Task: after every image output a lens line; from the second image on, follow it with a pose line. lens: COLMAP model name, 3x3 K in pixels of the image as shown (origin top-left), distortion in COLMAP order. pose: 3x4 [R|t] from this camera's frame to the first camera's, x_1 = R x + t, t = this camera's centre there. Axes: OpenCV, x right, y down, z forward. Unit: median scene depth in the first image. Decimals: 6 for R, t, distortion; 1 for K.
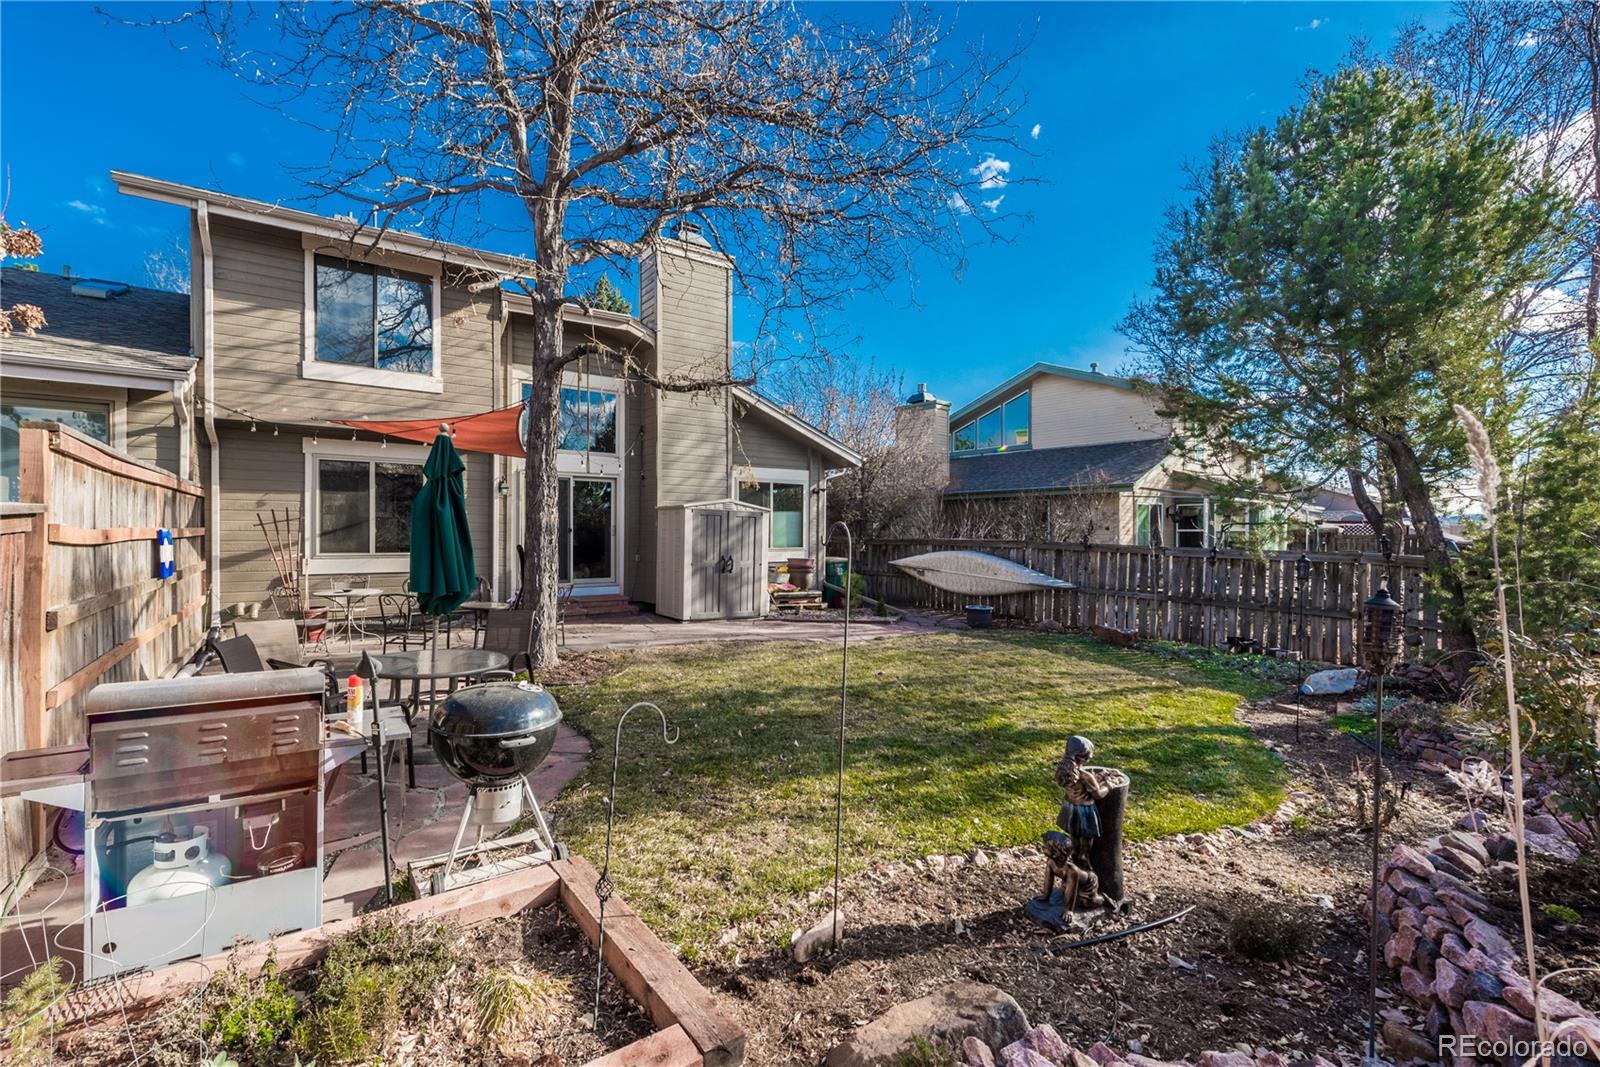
lens RADIAL K [[624.9, 0, 799.5], [0, 624.9, 542.3], [0, 0, 1]] dist [0.013370, -0.003918]
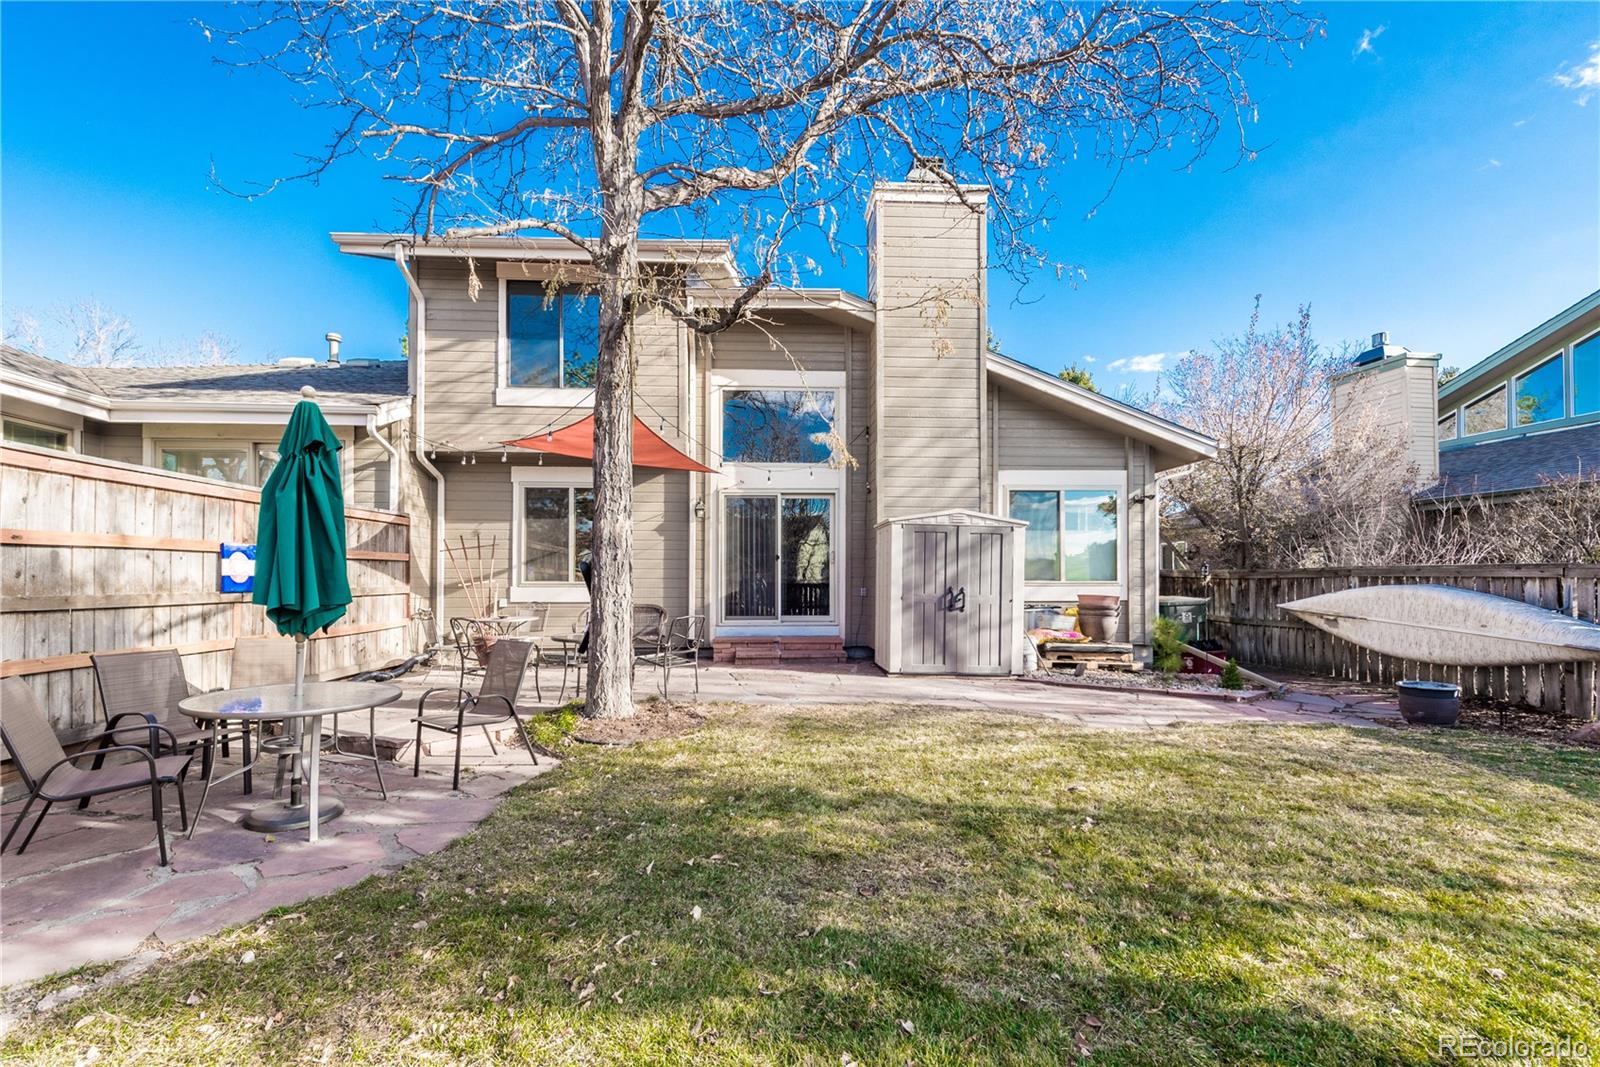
lens RADIAL K [[717.0, 0, 765.0], [0, 717.0, 564.9], [0, 0, 1]] dist [0.011532, -0.001580]
pose [[0.859087, -0.013161, -0.511661, 0.121670], [-0.000007, 0.999669, -0.025726, 0.017191], [0.511830, 0.022104, 0.858802, 0.178261]]
